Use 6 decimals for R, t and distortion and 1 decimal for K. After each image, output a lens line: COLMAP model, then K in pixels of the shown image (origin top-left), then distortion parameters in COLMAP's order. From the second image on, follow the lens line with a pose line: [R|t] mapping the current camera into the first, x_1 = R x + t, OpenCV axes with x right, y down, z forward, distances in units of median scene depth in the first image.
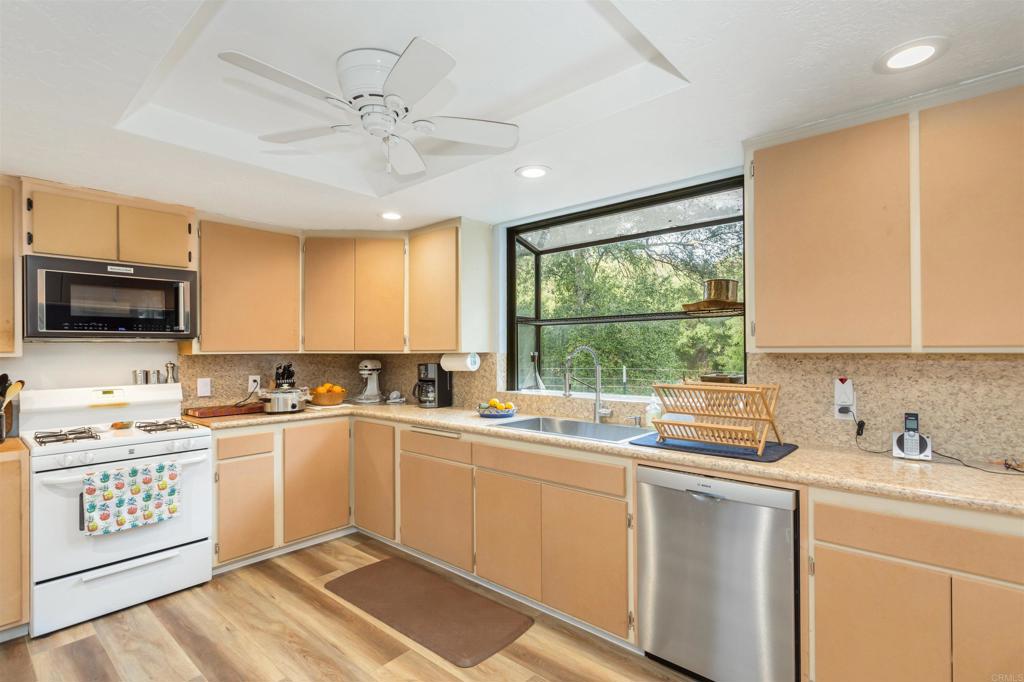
lens RADIAL K [[496.8, 0, 512.0], [0, 496.8, 341.0], [0, 0, 1]] dist [0.000179, -0.000008]
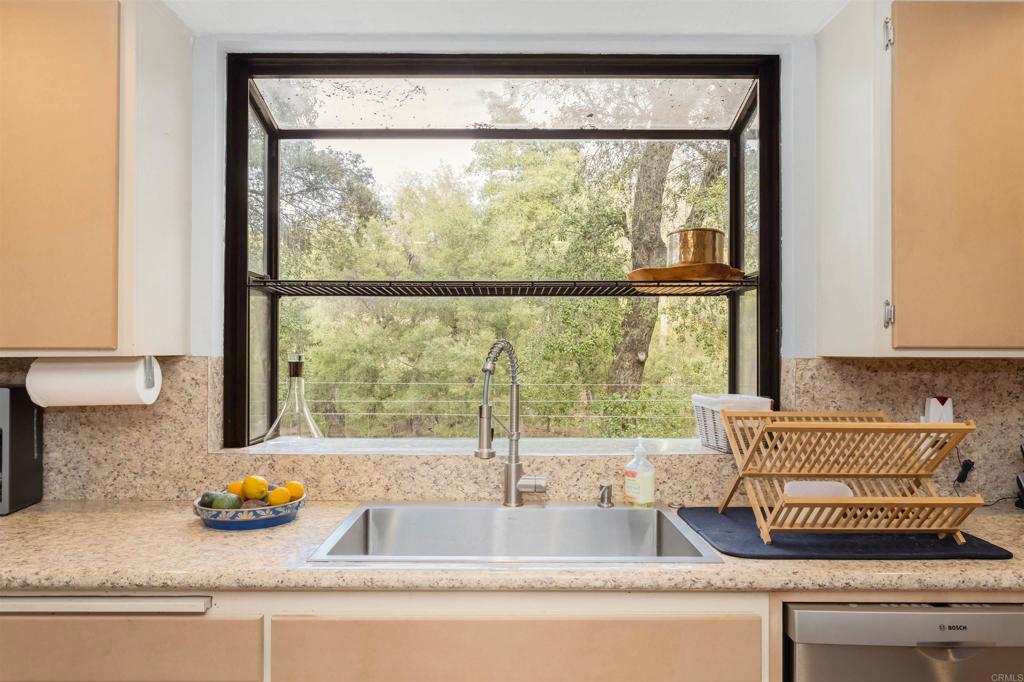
lens RADIAL K [[694.8, 0, 512.0], [0, 694.8, 341.0], [0, 0, 1]] dist [0.002589, -0.000203]
pose [[0.746059, 0.015369, 0.665703, -0.222237], [-0.018165, 0.999831, -0.002726, 0.009147], [-0.665633, -0.010058, 0.746212, 0.428254]]
